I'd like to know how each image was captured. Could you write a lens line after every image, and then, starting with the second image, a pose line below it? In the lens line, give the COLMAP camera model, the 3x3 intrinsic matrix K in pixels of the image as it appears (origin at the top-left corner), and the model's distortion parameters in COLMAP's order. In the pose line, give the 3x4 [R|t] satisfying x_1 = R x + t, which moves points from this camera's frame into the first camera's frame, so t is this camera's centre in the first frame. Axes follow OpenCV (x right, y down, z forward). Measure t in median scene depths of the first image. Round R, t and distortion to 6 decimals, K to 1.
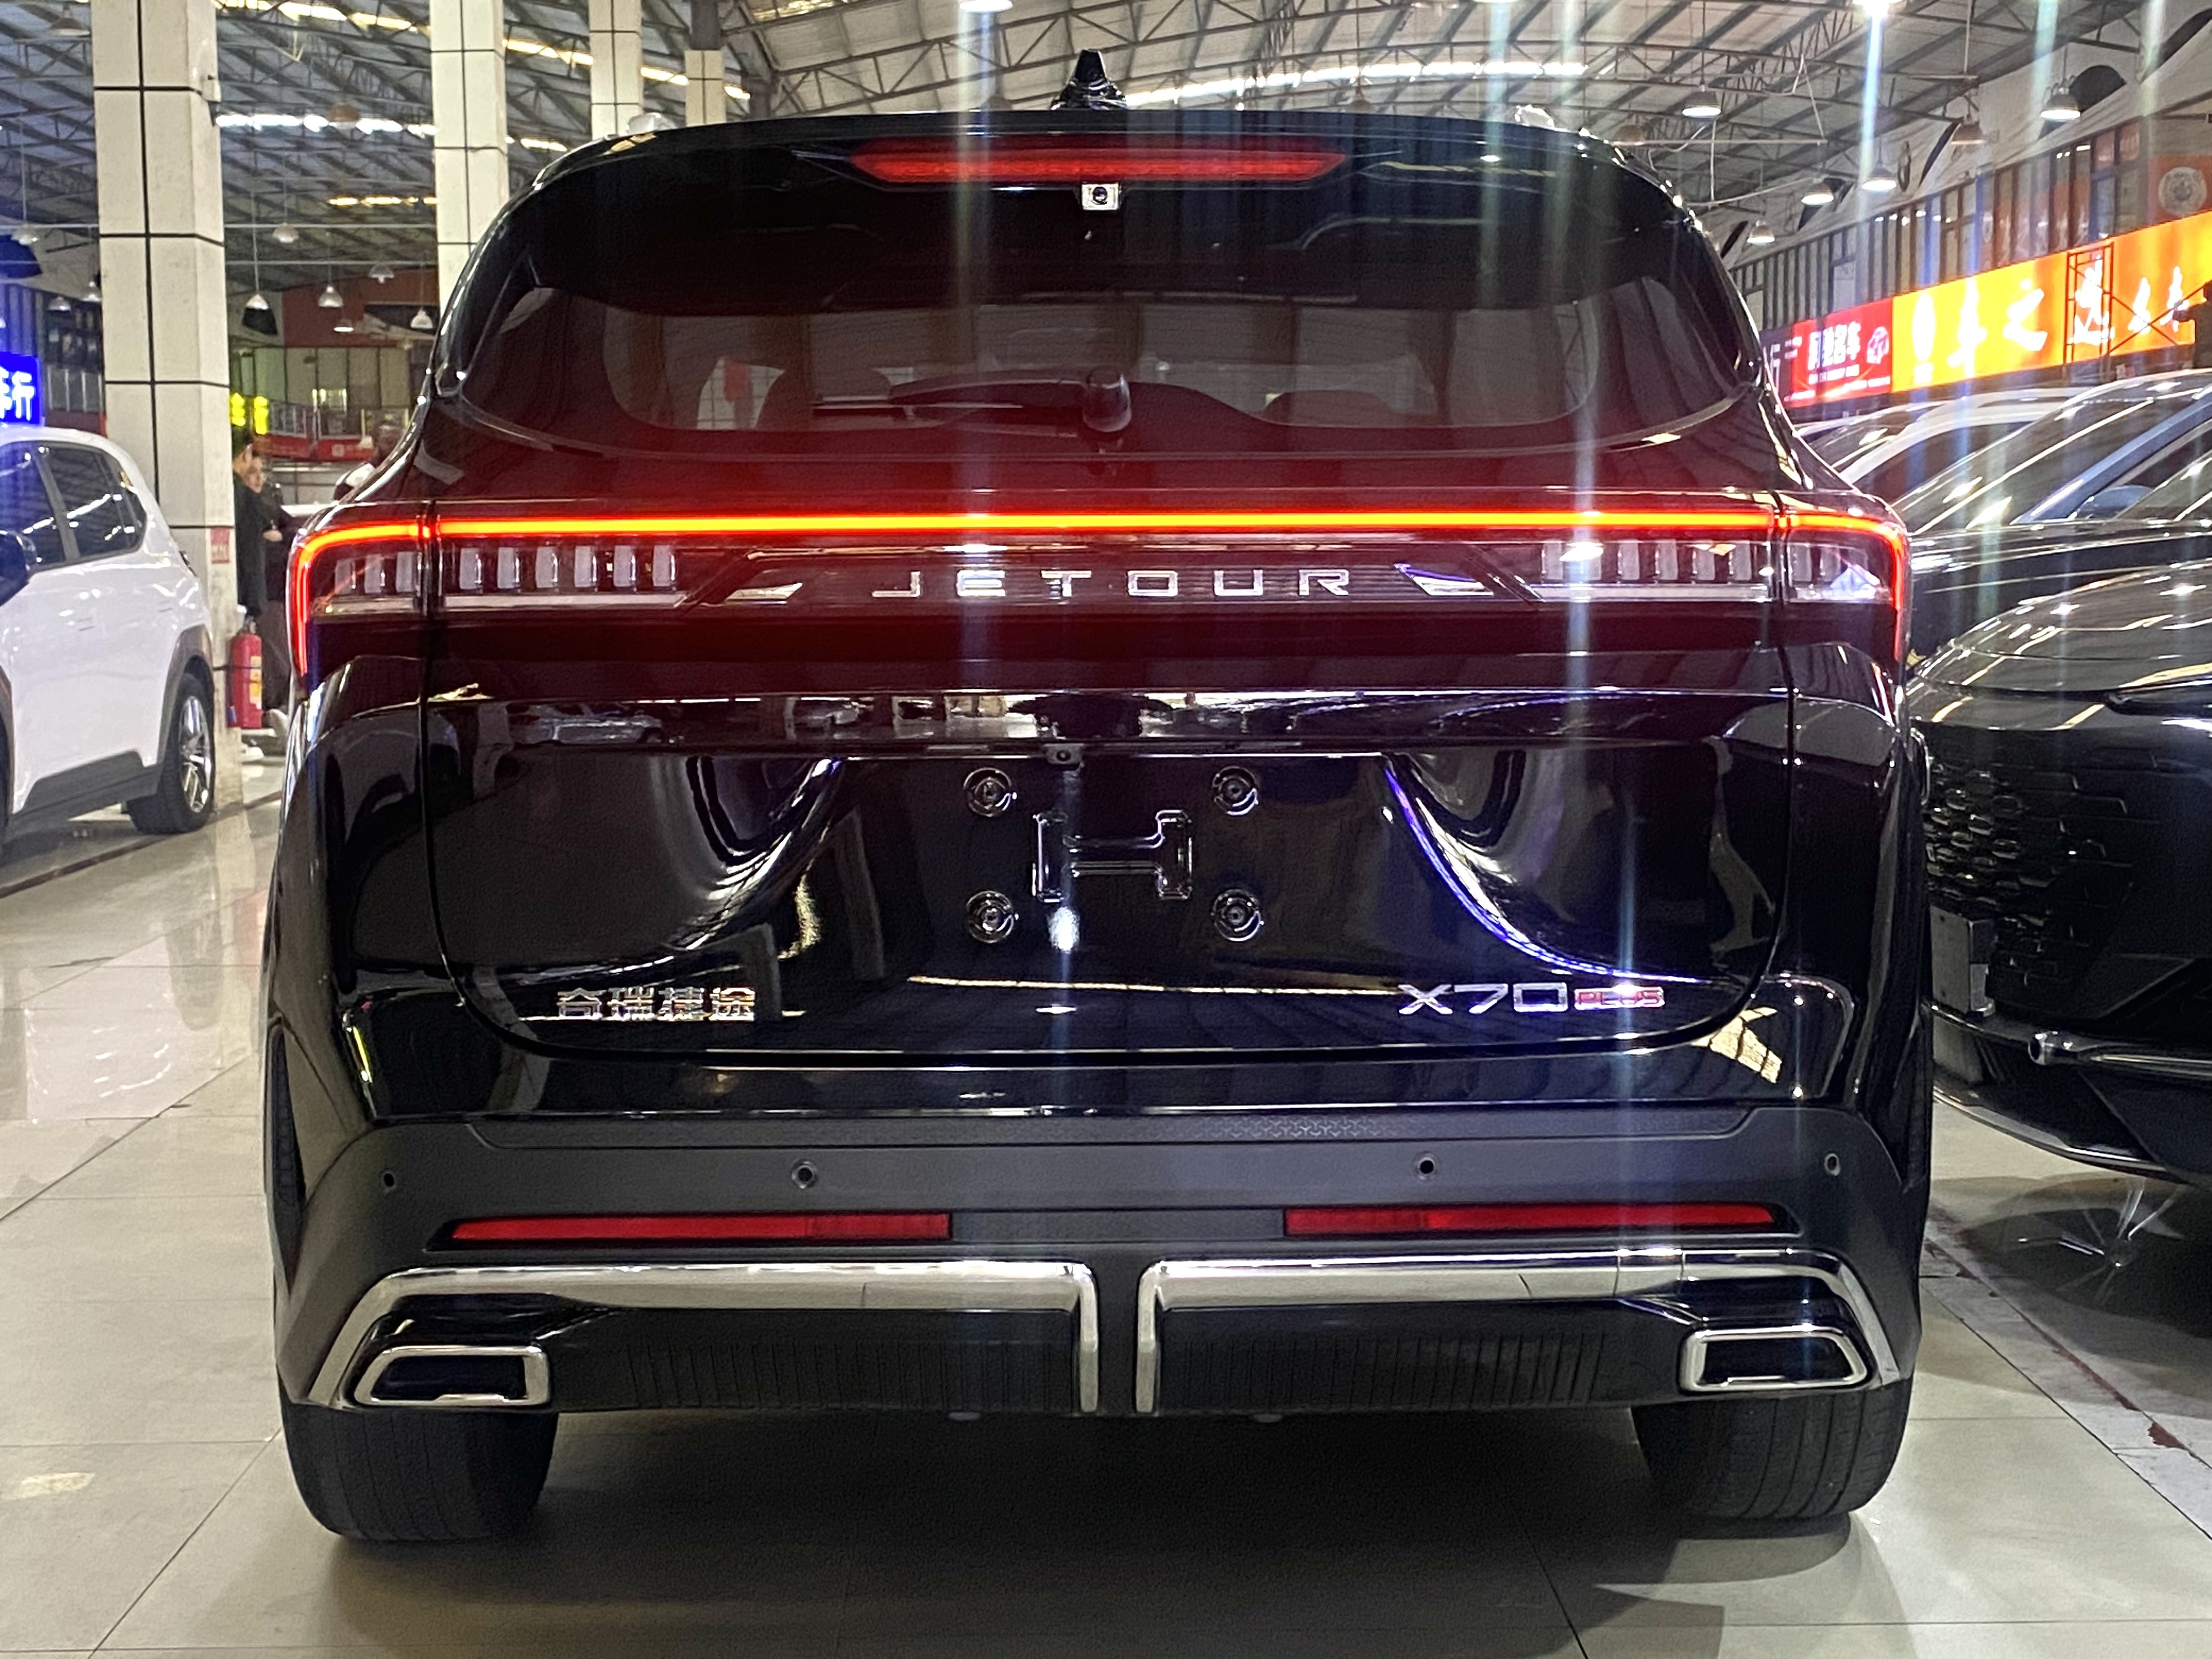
lens RADIAL K [[3130.2, 0, 1106.0], [0, 3130.2, 829.5], [0, 0, 1]] dist [0.253119, -0.988258]
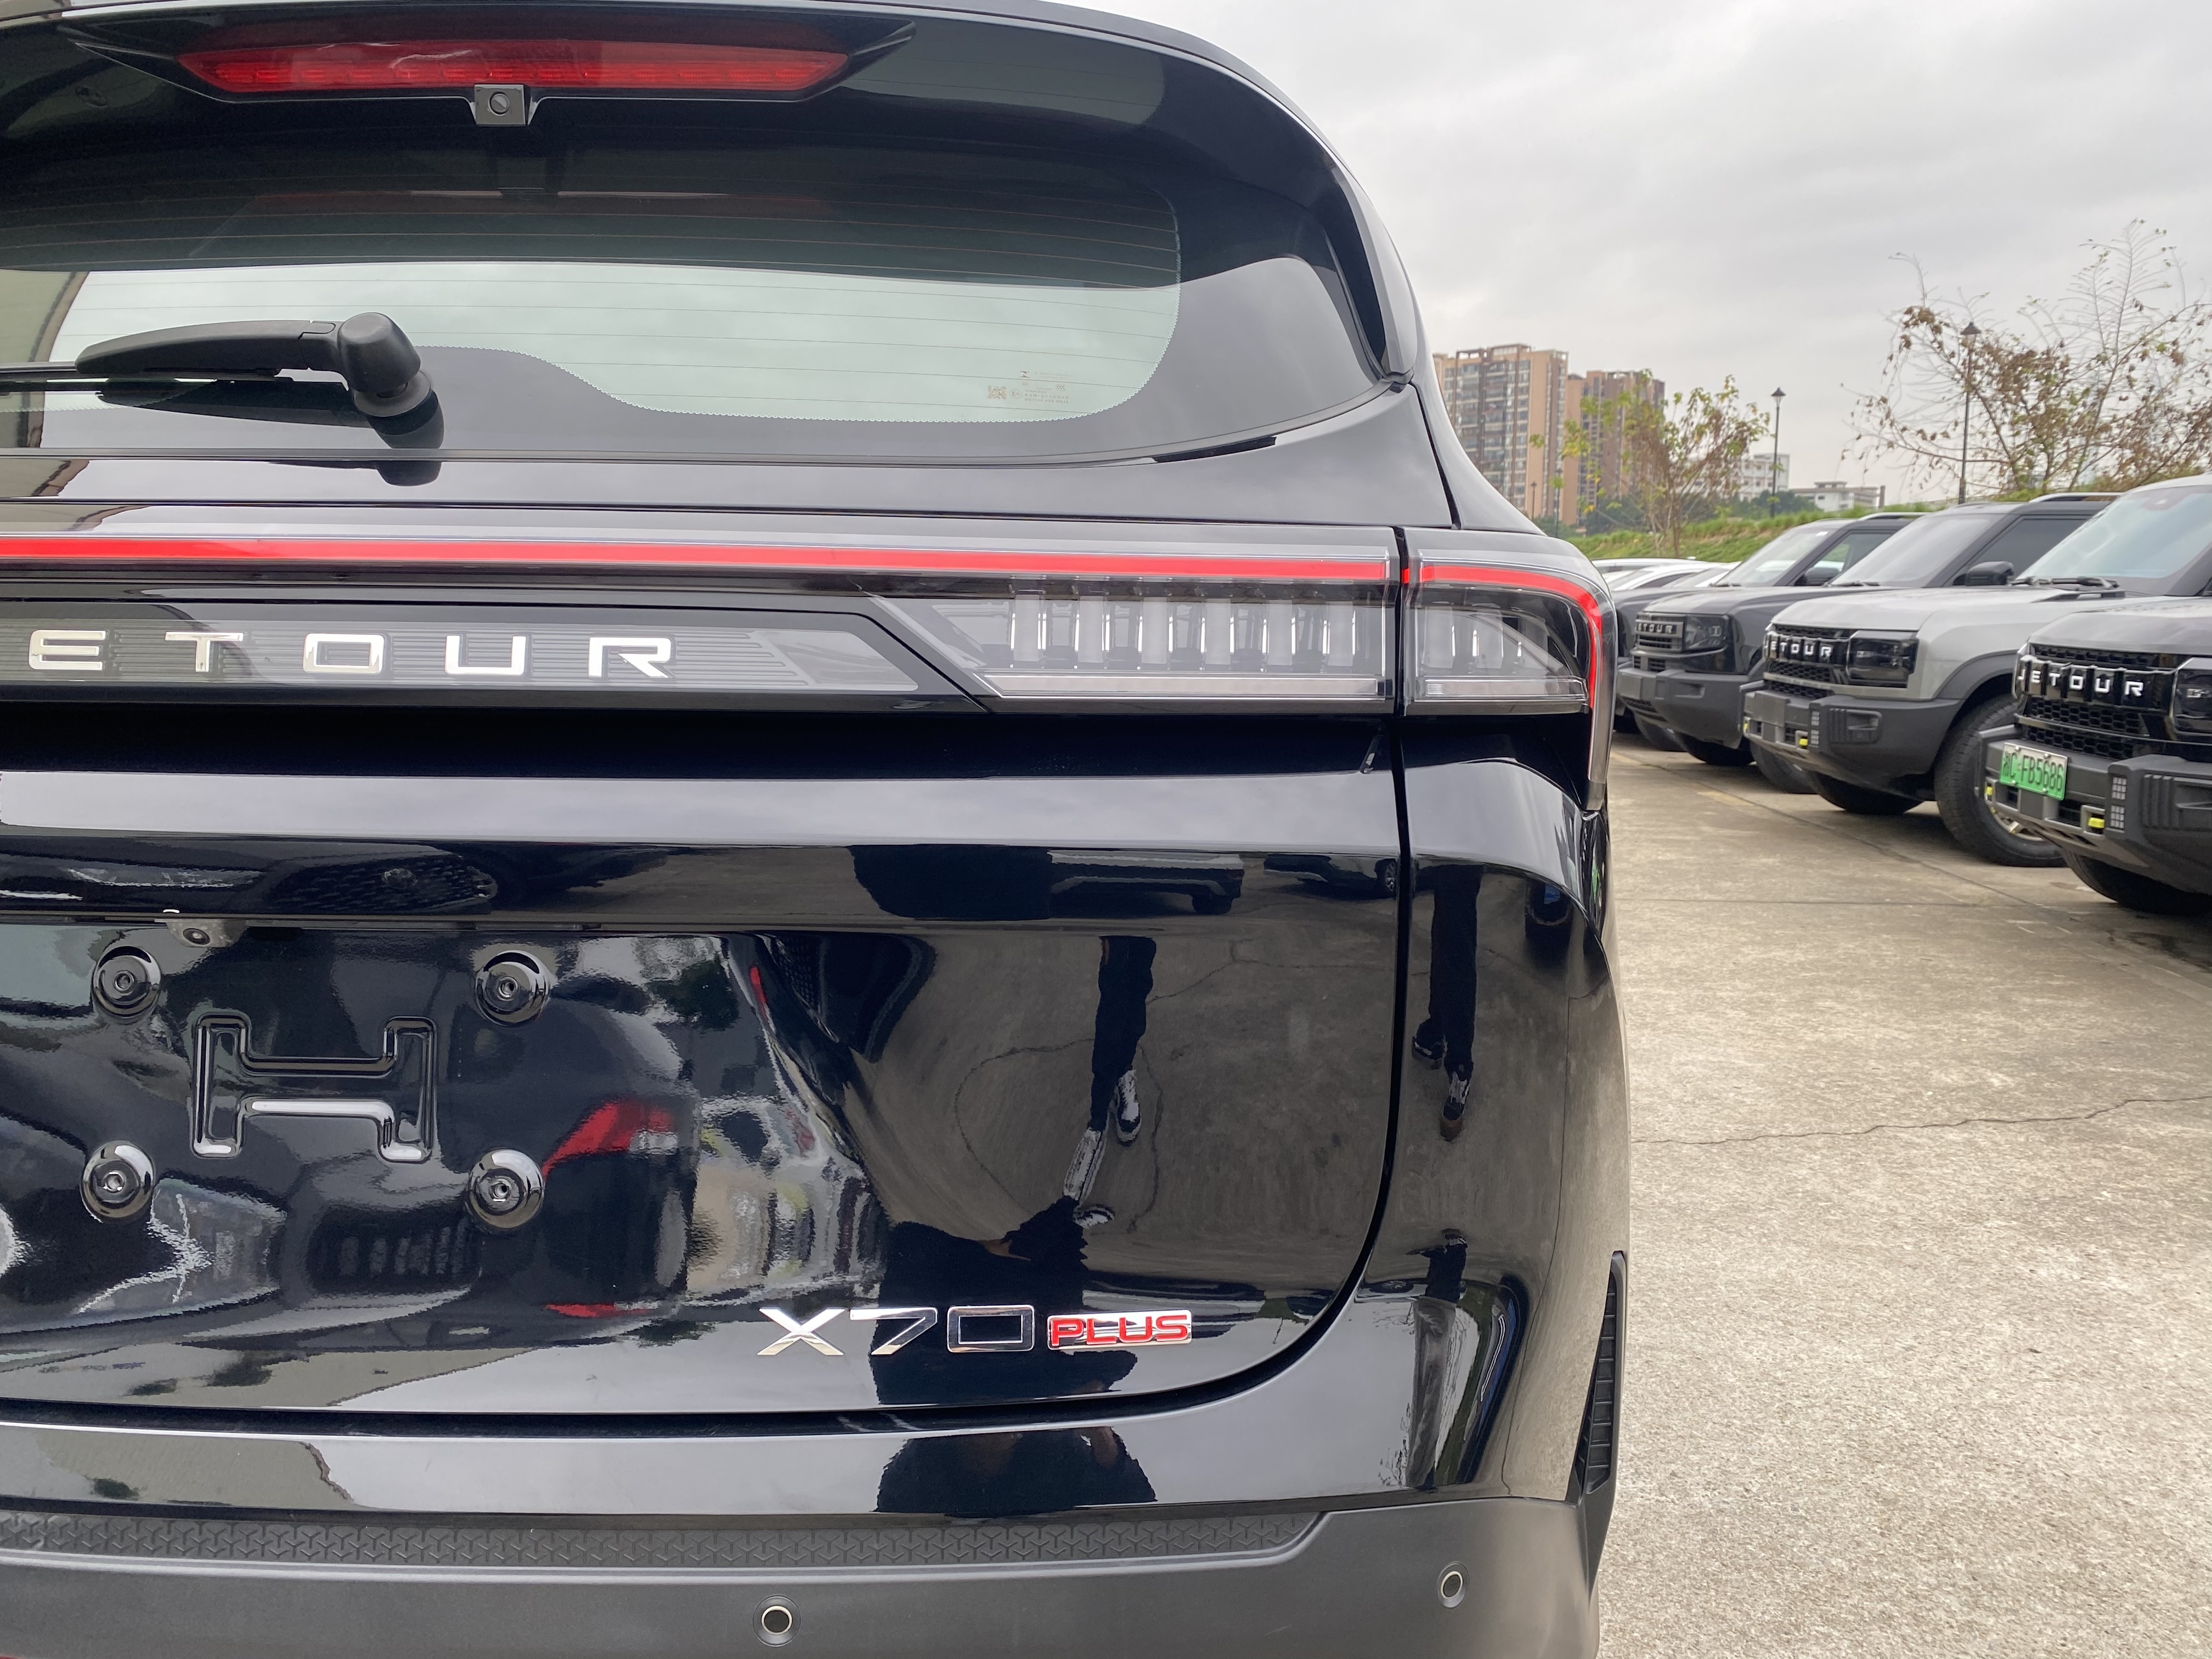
lens RADIAL K [[1673.8, 0, 1106.0], [0, 1673.8, 829.5], [0, 0, 1]] dist [-0.004651, 0.000798]
pose [[0.997377, 0.023221, -0.068554, 0.181477], [-0.019638, 0.998429, 0.052485, -0.063367], [0.069665, -0.051001, 0.996266, 0.676042]]
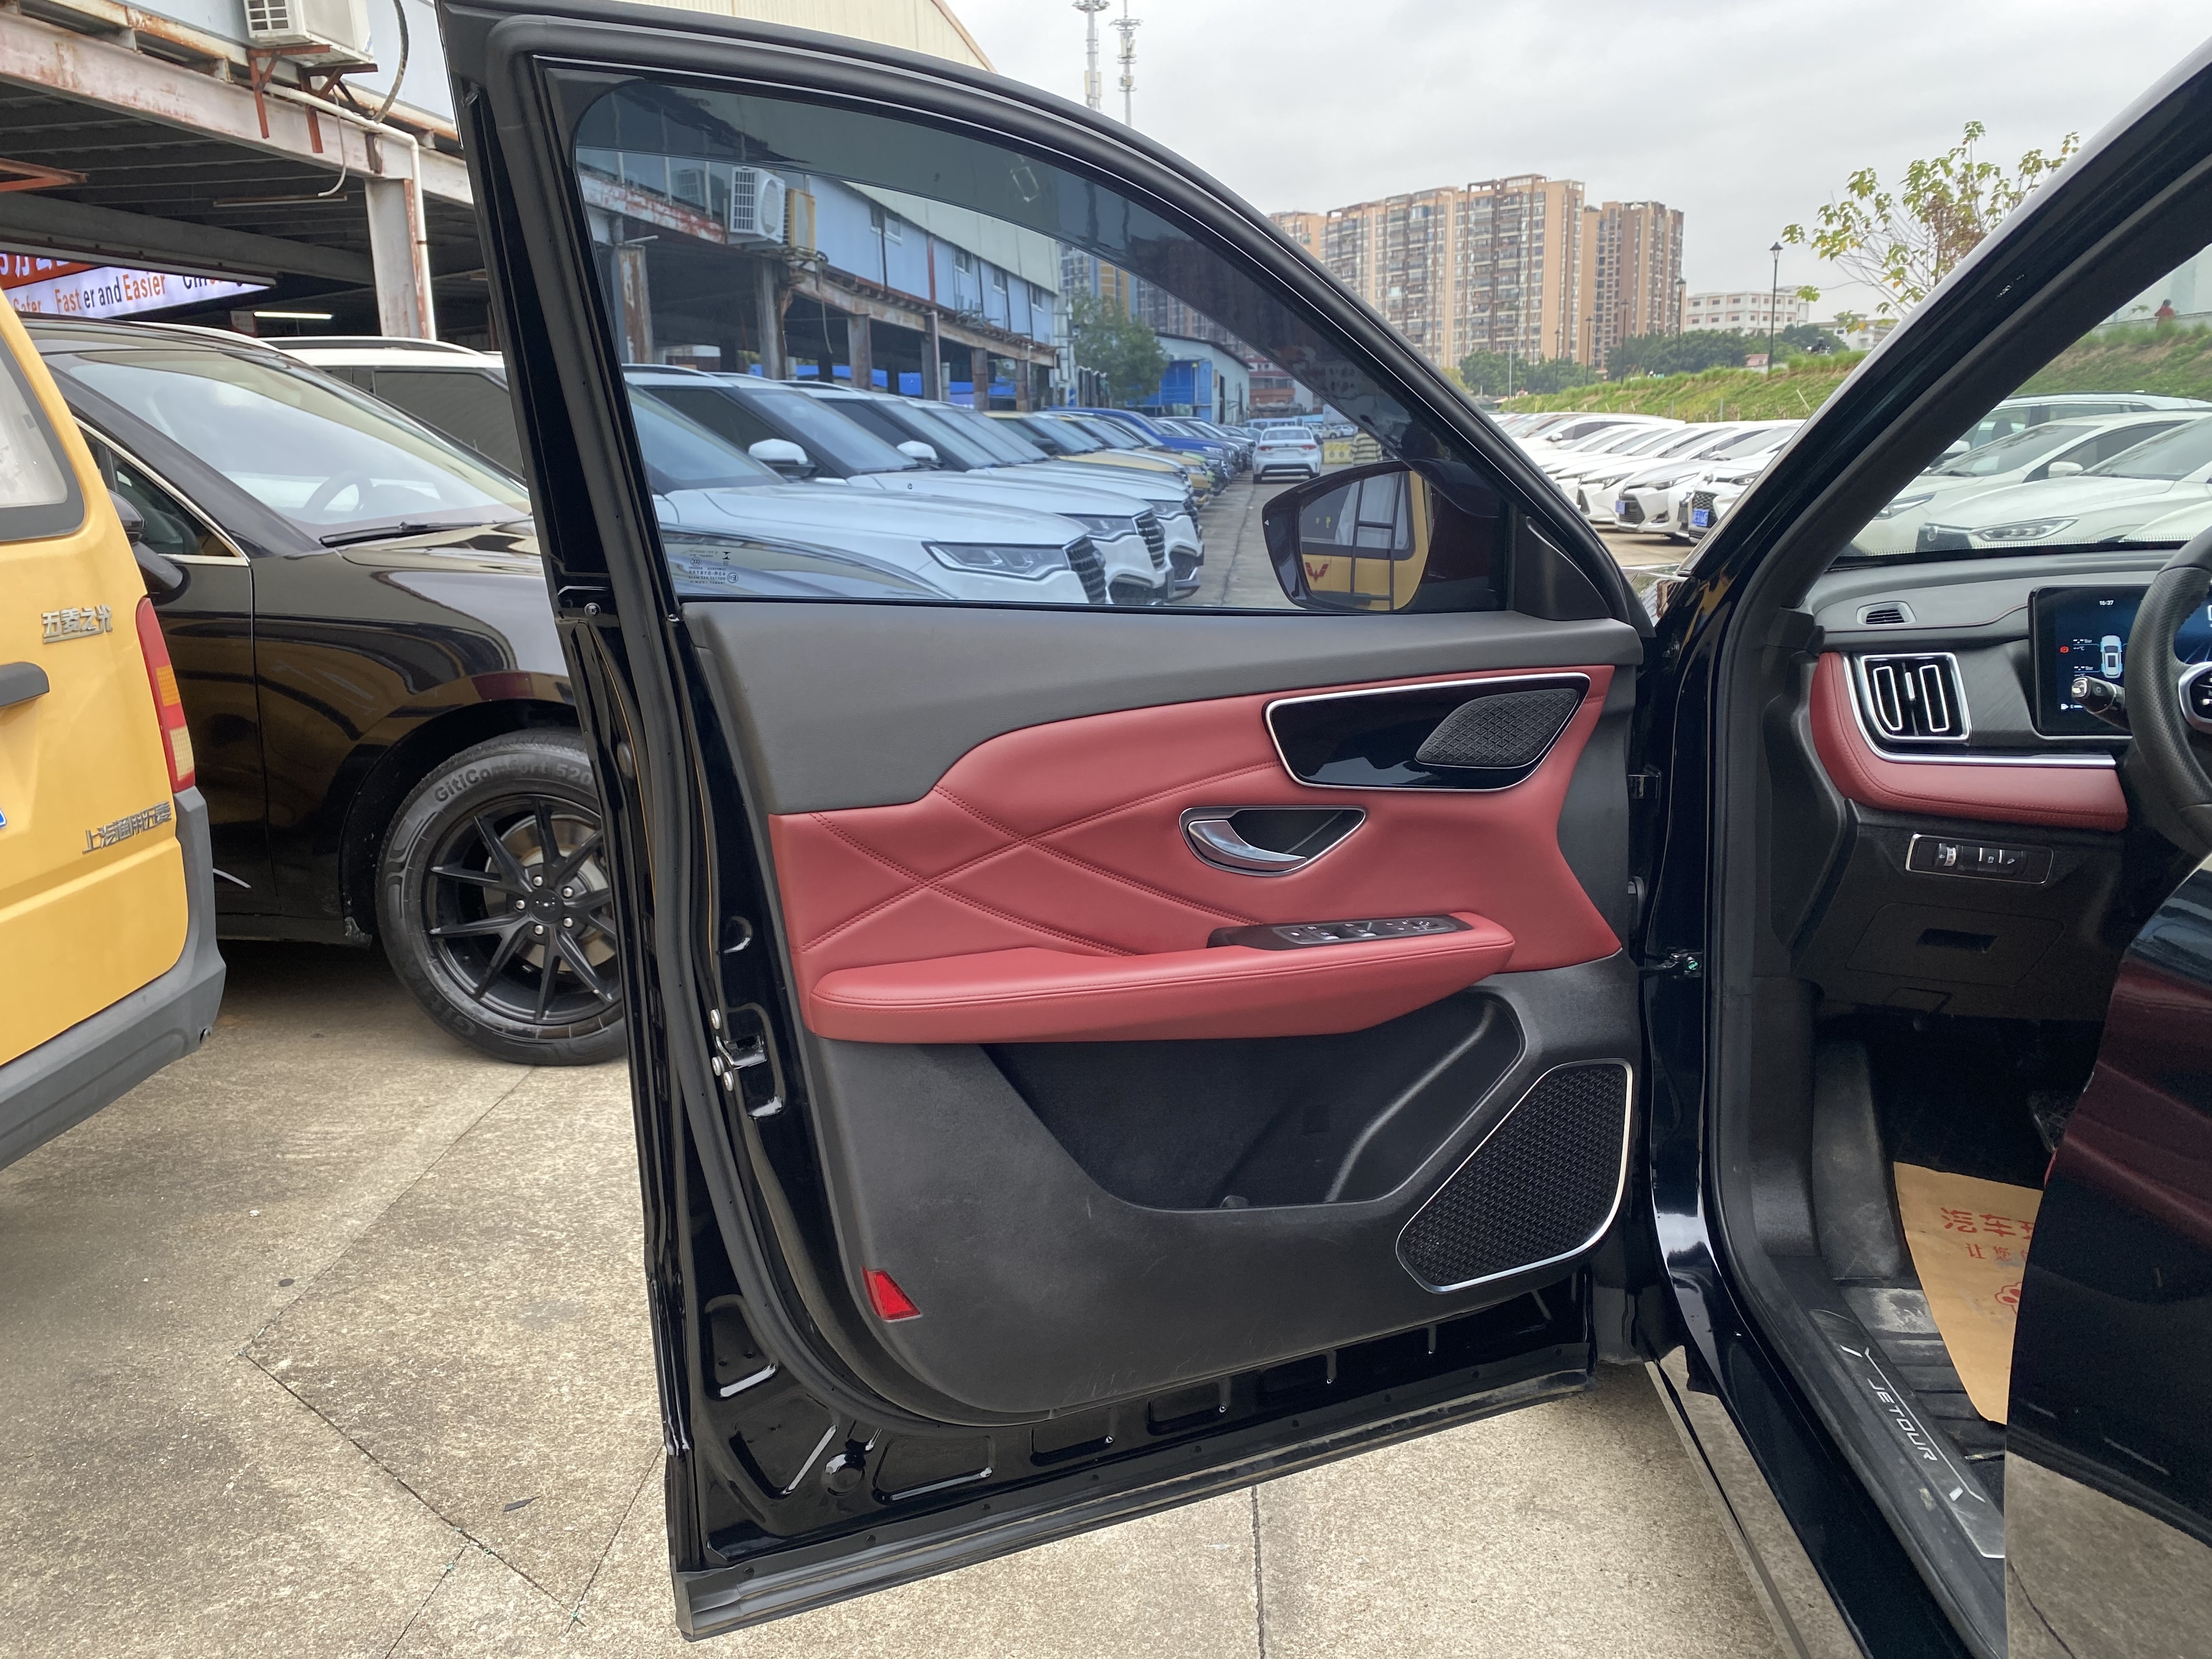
lens RADIAL K [[1673.8, 0, 1106.0], [0, 1673.8, 829.5], [0, 0, 1]] dist [-0.004651, 0.000798]
pose [[0.997719, 0.005499, -0.067281, -0.545051], [0.003656, 0.990811, 0.135206, -0.352523], [0.067406, -0.135144, 0.988531, 3.409968]]
